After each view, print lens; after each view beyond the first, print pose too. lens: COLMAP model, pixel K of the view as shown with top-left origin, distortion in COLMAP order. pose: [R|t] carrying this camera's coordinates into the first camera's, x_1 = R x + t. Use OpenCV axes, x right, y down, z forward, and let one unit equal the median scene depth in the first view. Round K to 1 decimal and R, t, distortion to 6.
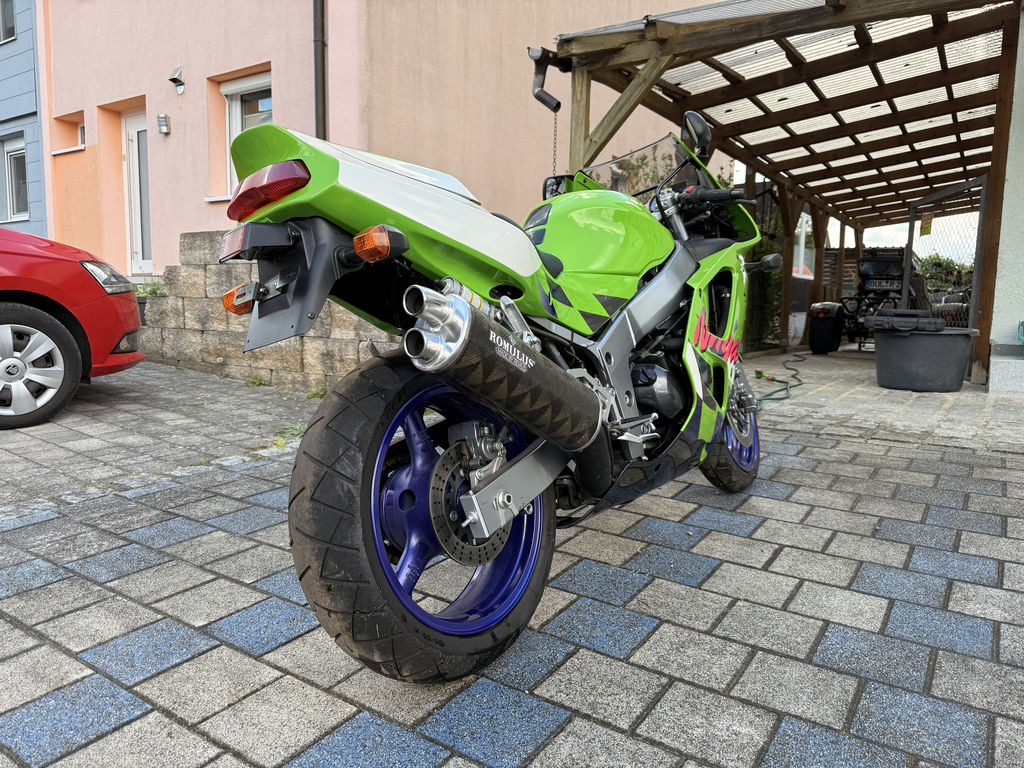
lens RADIAL K [[728.1, 0, 512.0], [0, 728.1, 384.0], [0, 0, 1]] dist [0.005084, -0.004454]
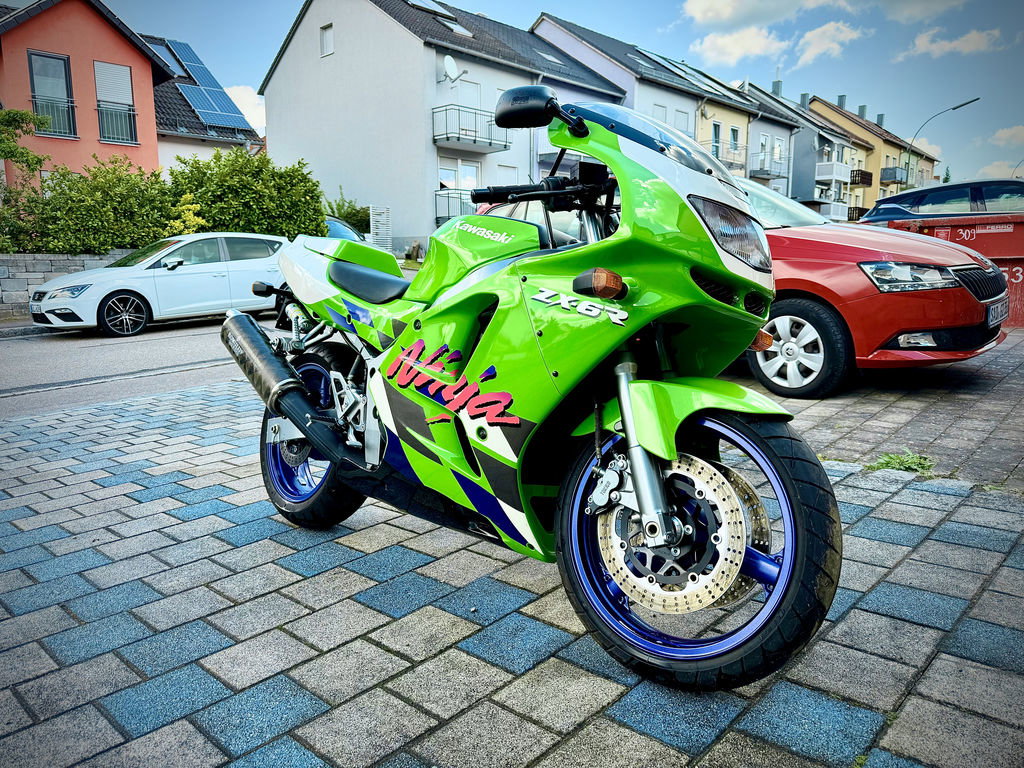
lens RADIAL K [[730.2, 0, 512.0], [0, 730.2, 384.0], [0, 0, 1]] dist [-0.004905, 0.000670]
pose [[-0.157065, 0.147668, -0.976486, 0.964620], [-0.108915, 0.980137, 0.165739, -0.182805], [0.981564, 0.132386, -0.137862, 1.064918]]
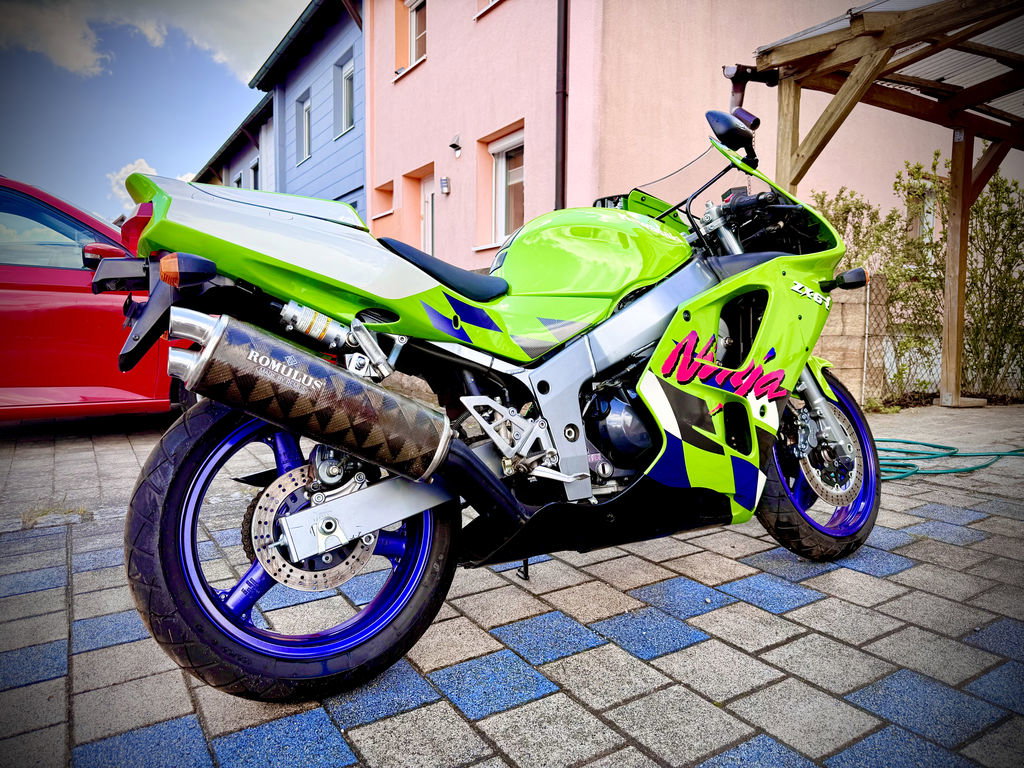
lens RADIAL K [[730.2, 0, 512.0], [0, 730.2, 384.0], [0, 0, 1]] dist [-0.004905, 0.000670]
pose [[0.909042, 0.015647, -0.416410, 0.366088], [-0.038468, 0.998179, -0.046470, 0.003231], [0.414925, 0.058262, 0.907988, 0.119063]]
